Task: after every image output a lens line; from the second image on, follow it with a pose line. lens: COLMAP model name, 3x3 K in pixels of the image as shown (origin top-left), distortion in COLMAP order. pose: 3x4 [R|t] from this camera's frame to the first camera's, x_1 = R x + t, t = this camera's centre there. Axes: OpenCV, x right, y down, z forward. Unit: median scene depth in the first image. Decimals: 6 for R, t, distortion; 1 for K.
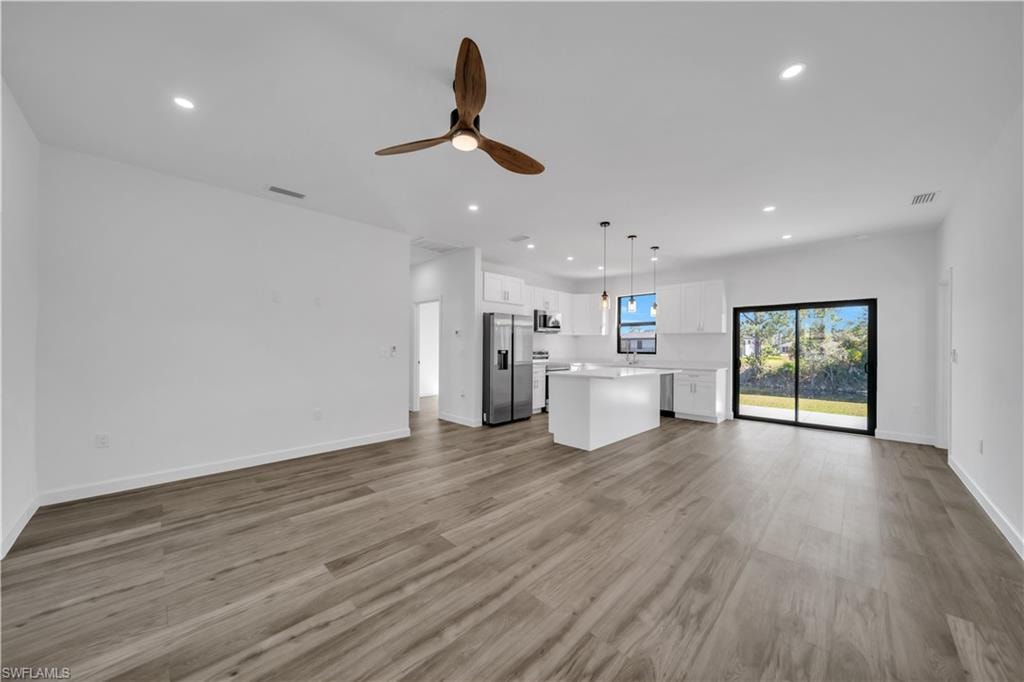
lens RADIAL K [[353.4, 0, 512.2], [0, 353.4, 347.2], [0, 0, 1]] dist [-0.000102, -0.001141]
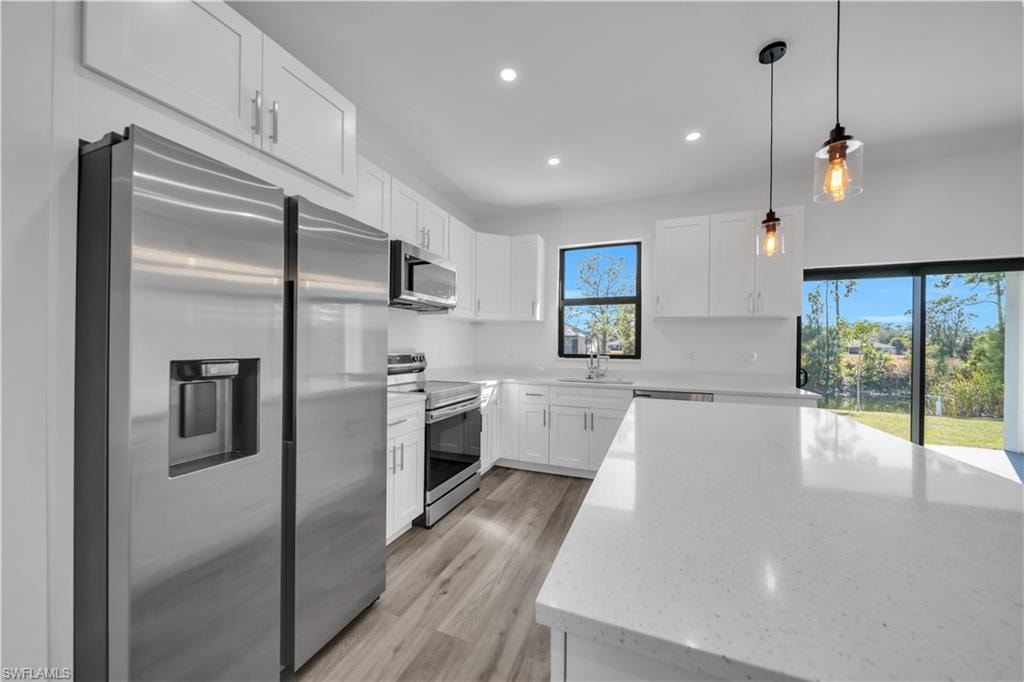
lens RADIAL K [[353.4, 0, 512.2], [0, 353.4, 347.2], [0, 0, 1]] dist [-0.000102, -0.001141]
pose [[0.919475, 0.002241, 0.393141, 0.041564], [-0.005438, 0.999961, 0.007018, -0.000350], [-0.393110, -0.008591, 0.919451, 0.746431]]
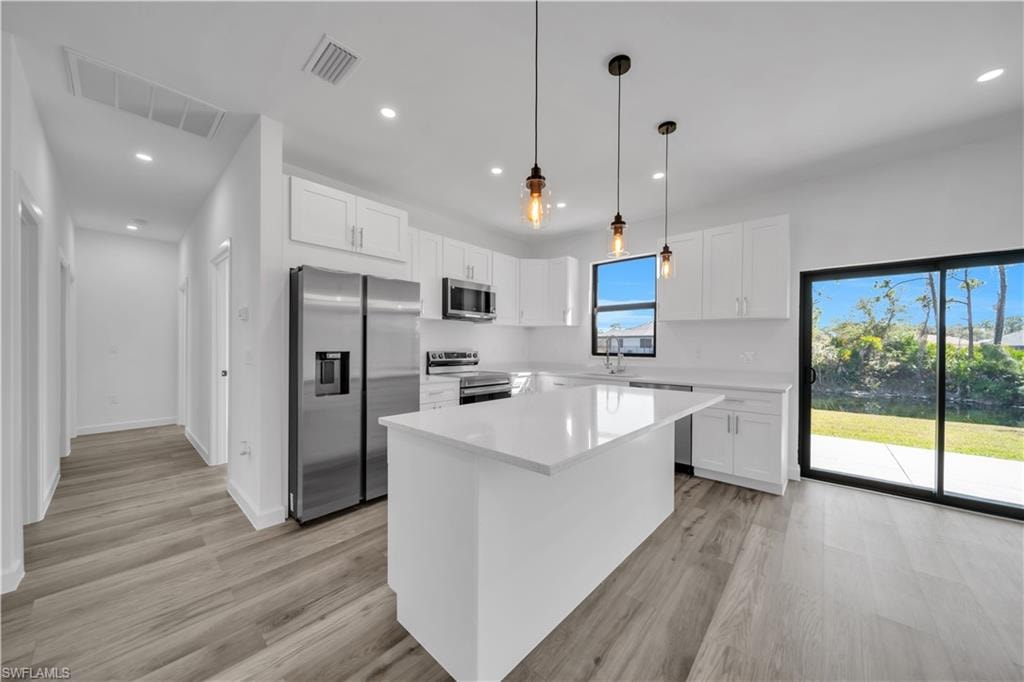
lens RADIAL K [[353.4, 0, 512.2], [0, 353.4, 347.2], [0, 0, 1]] dist [-0.000102, -0.001141]
pose [[0.998765, 0.000468, 0.049683, 0.173079], [-0.000706, 0.999988, 0.004780, 0.000456], [-0.049680, -0.004809, 0.998754, 0.526710]]
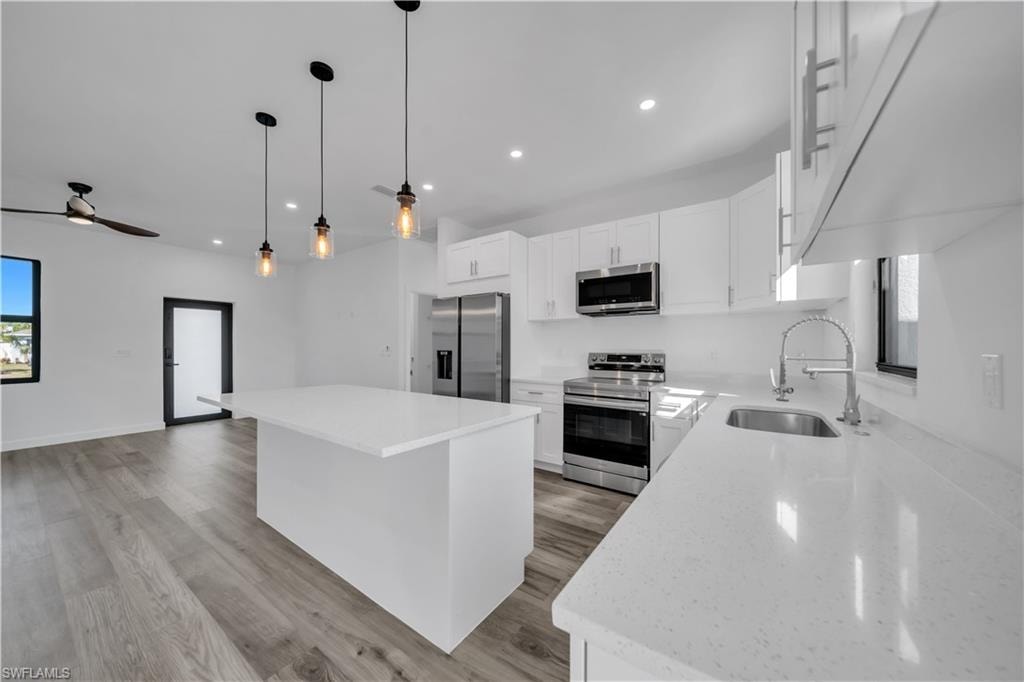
lens RADIAL K [[353.4, 0, 512.2], [0, 353.4, 347.2], [0, 0, 1]] dist [-0.000102, -0.001141]
pose [[0.172887, -0.005307, -0.984927, 0.662248], [0.000709, 0.999986, -0.005263, 0.005204], [0.984941, 0.000211, 0.172889, 0.982456]]
